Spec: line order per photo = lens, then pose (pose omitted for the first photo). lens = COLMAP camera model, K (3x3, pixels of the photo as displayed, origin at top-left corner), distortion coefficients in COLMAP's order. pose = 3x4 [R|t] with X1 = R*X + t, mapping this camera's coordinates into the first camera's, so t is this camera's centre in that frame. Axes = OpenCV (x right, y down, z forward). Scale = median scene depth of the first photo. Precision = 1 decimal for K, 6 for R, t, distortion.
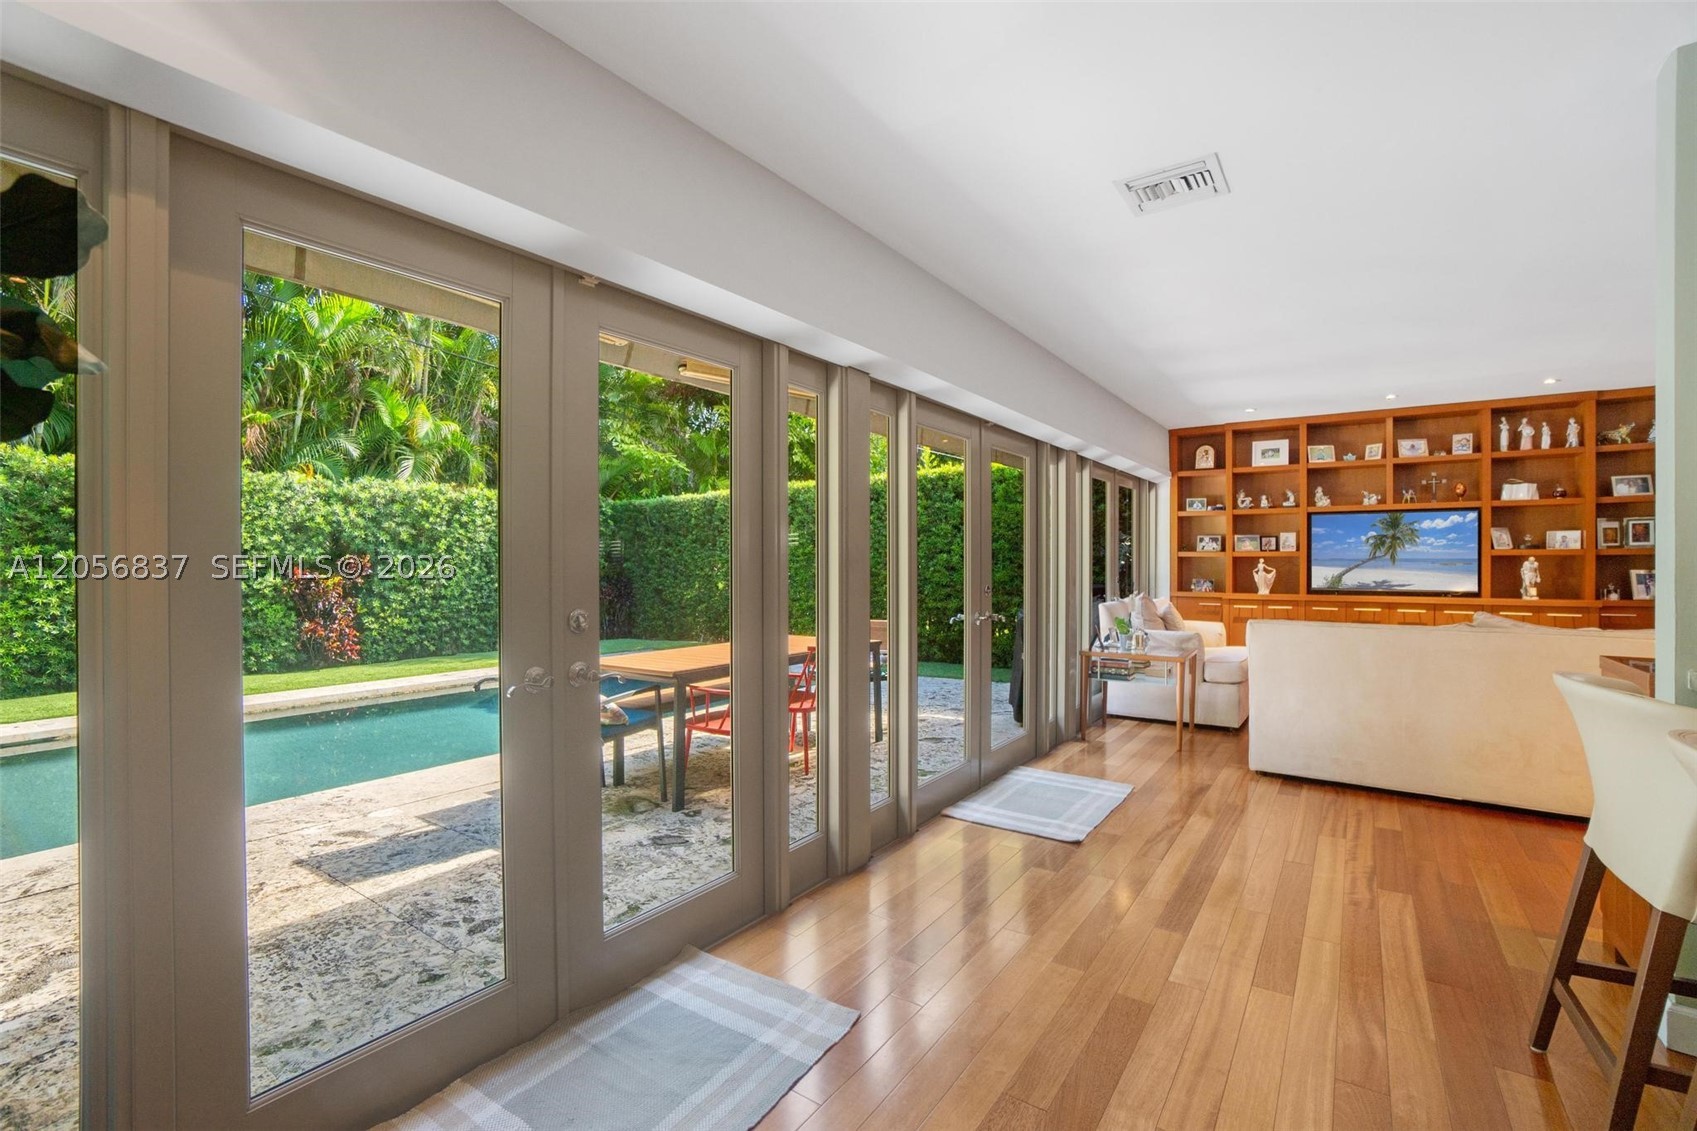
lens RADIAL K [[733.5, 0, 825.6], [0, 733.5, 569.0], [0, 0, 1]] dist [-0.049434, 0.000805]
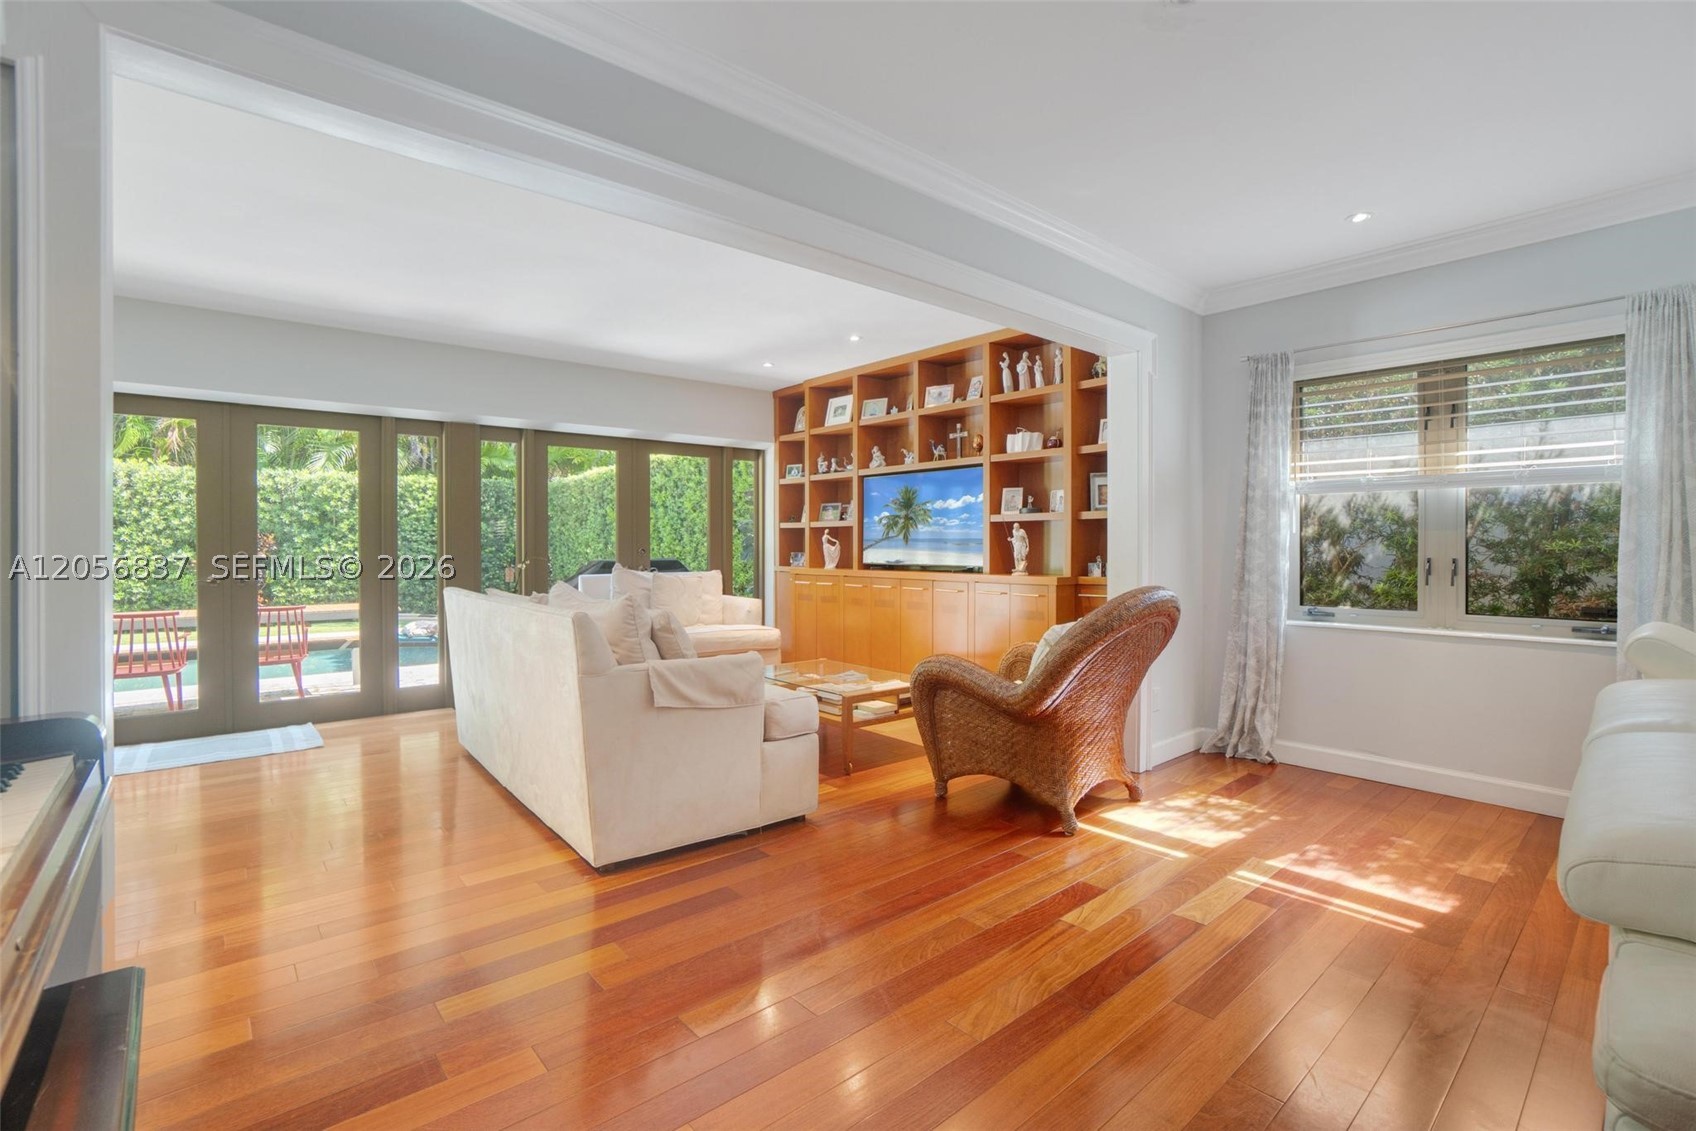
lens RADIAL K [[759.6, 0, 828.9], [0, 759.6, 554.7], [0, 0, 1]] dist [-0.061343, 0.022804]
pose [[0.967346, 0.001572, -0.253455, 0.831571], [-0.000331, 0.999988, 0.004940, 0.012678], [0.253459, -0.004695, 0.967335, 0.083119]]
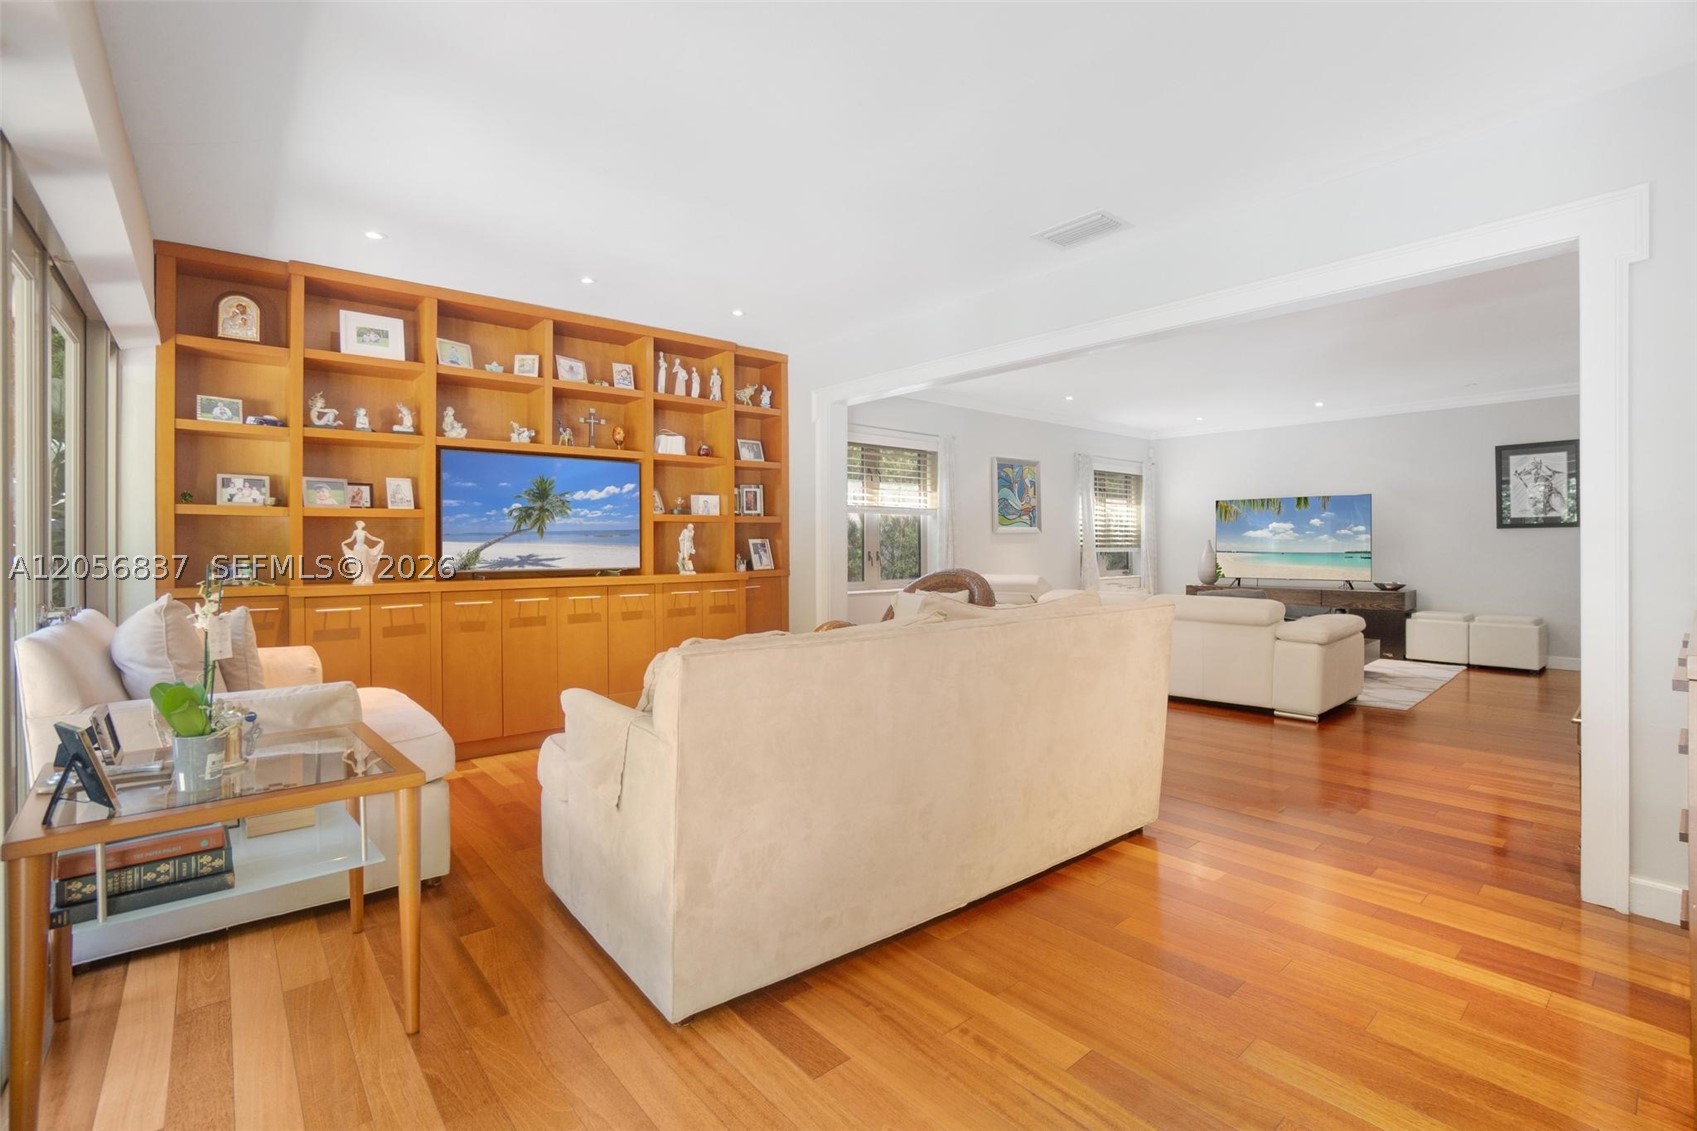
lens RADIAL K [[760.1, 0, 829.4], [0, 760.1, 554.7], [0, 0, 1]] dist [-0.061343, 0.022804]
pose [[0.276166, -0.018354, 0.960935, 0.149188], [0.007196, 0.999829, 0.017029, 0.004481], [-0.961083, 0.002212, 0.276251, 0.482776]]
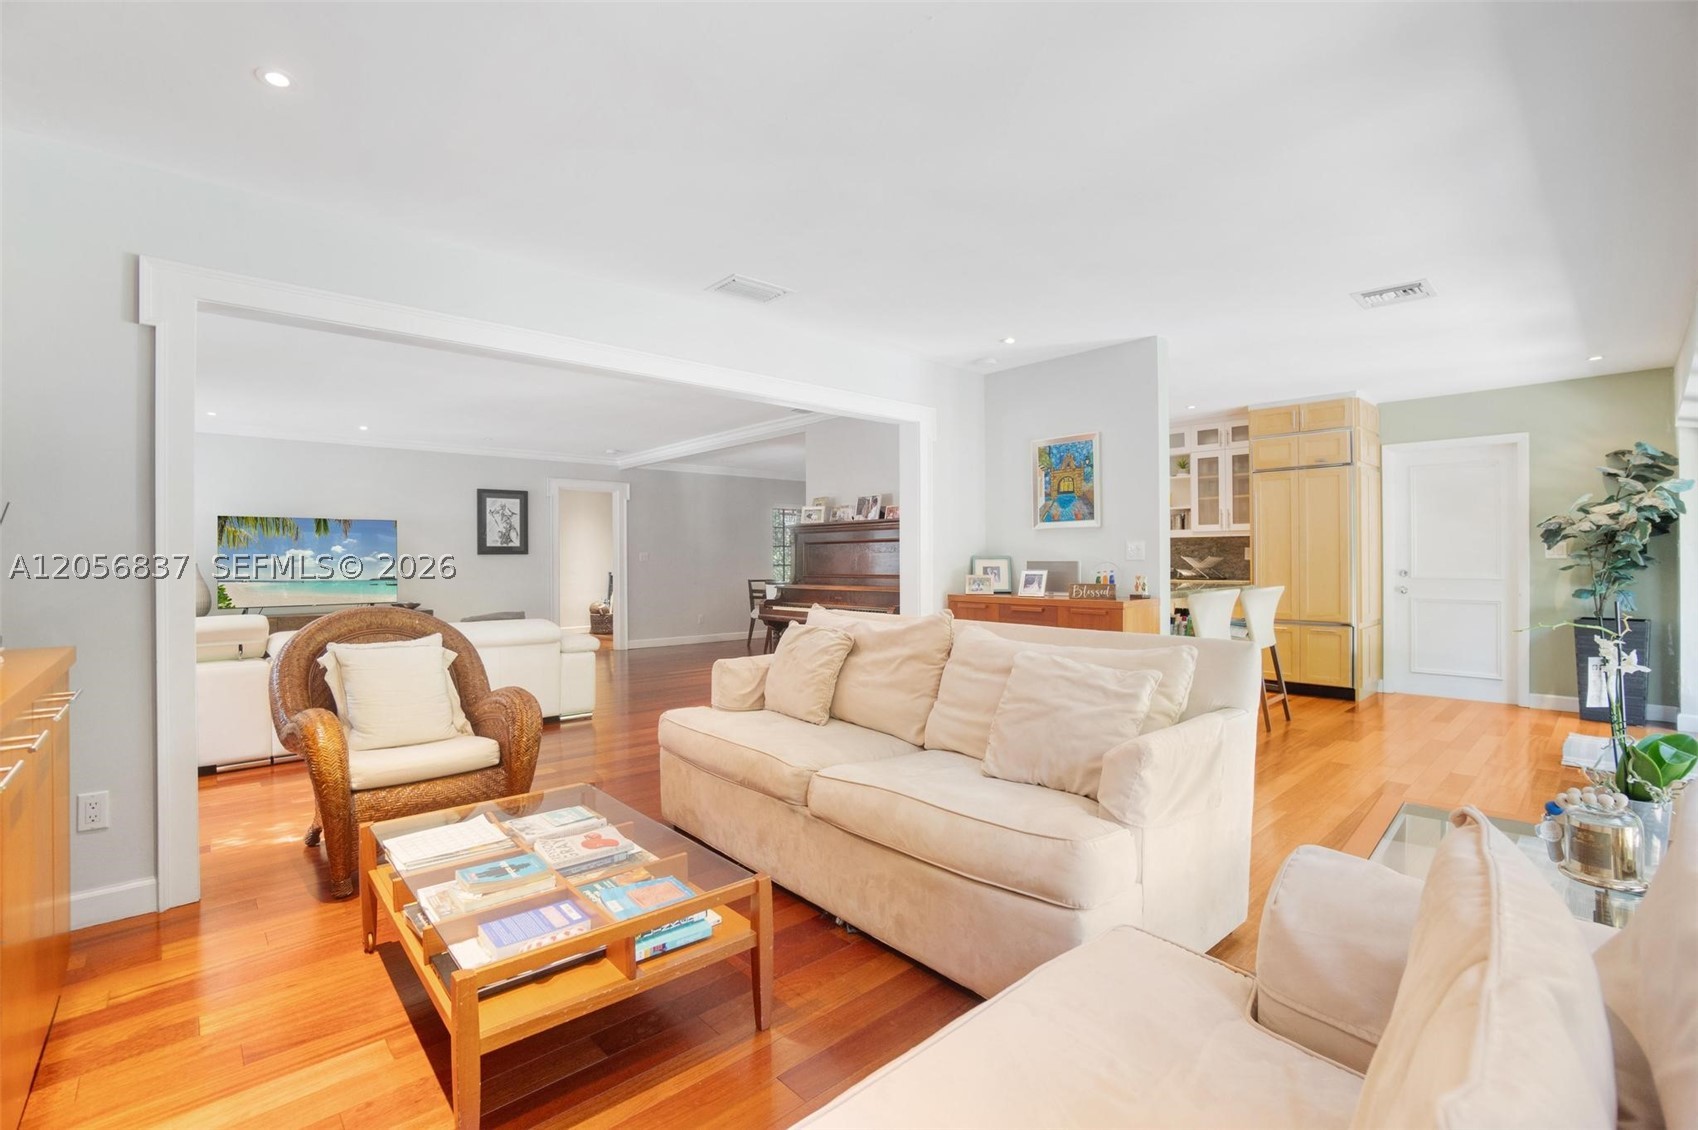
lens RADIAL K [[760.5, 0, 829.9], [0, 760.5, 554.2], [0, 0, 1]] dist [-0.061343, 0.022804]
pose [[-0.974428, 0.008250, 0.224549, 0.495086], [0.008023, 0.999966, -0.001926, -0.001784], [-0.224557, -0.000075, -0.974461, 0.983268]]
